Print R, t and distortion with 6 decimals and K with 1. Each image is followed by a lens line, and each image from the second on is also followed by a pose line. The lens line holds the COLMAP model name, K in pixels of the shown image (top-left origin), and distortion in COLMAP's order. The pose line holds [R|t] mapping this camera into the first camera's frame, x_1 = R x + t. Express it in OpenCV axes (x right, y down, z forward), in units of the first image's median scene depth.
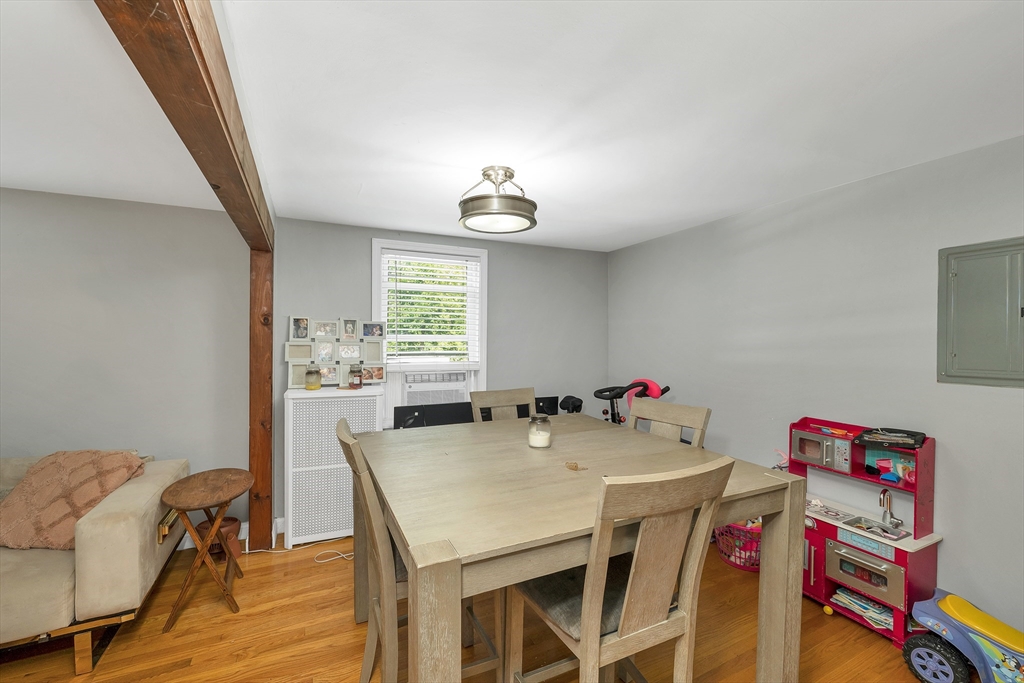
lens RADIAL K [[415.2, 0, 510.7], [0, 415.2, 359.3], [0, 0, 1]] dist [-0.002814, -0.000233]
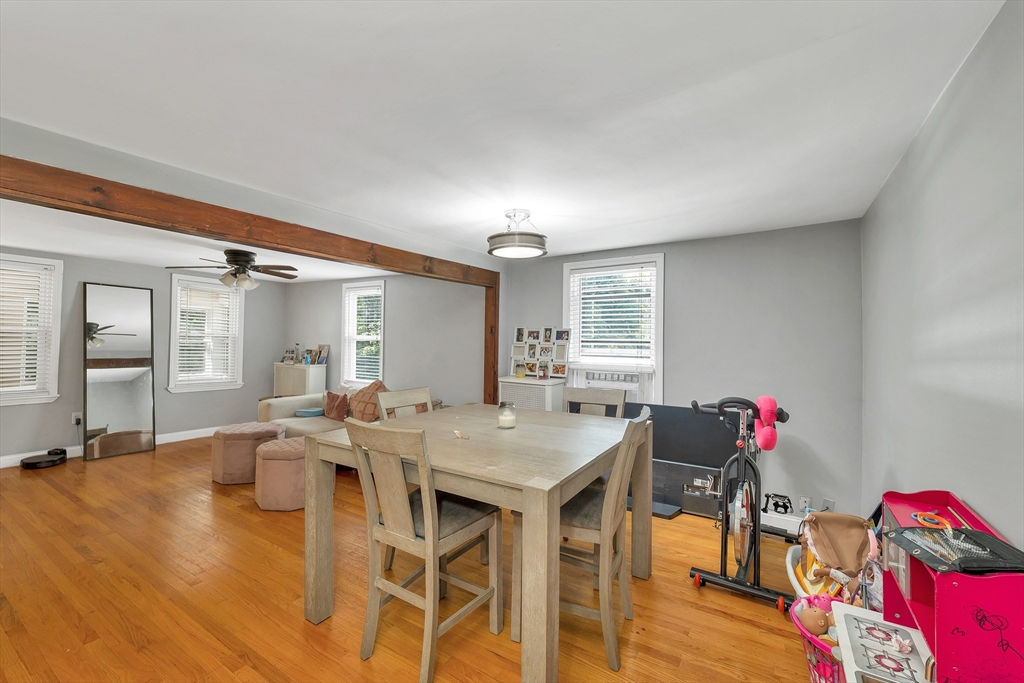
lens RADIAL K [[424.4, 0, 516.0], [0, 424.4, 346.3], [0, 0, 1]] dist [-0.000355, -0.000013]
pose [[0.527388, 0.007629, -0.849591, 0.709118], [-0.039803, 0.999084, -0.015736, -0.011188], [0.848692, 0.042115, 0.527208, 0.195069]]
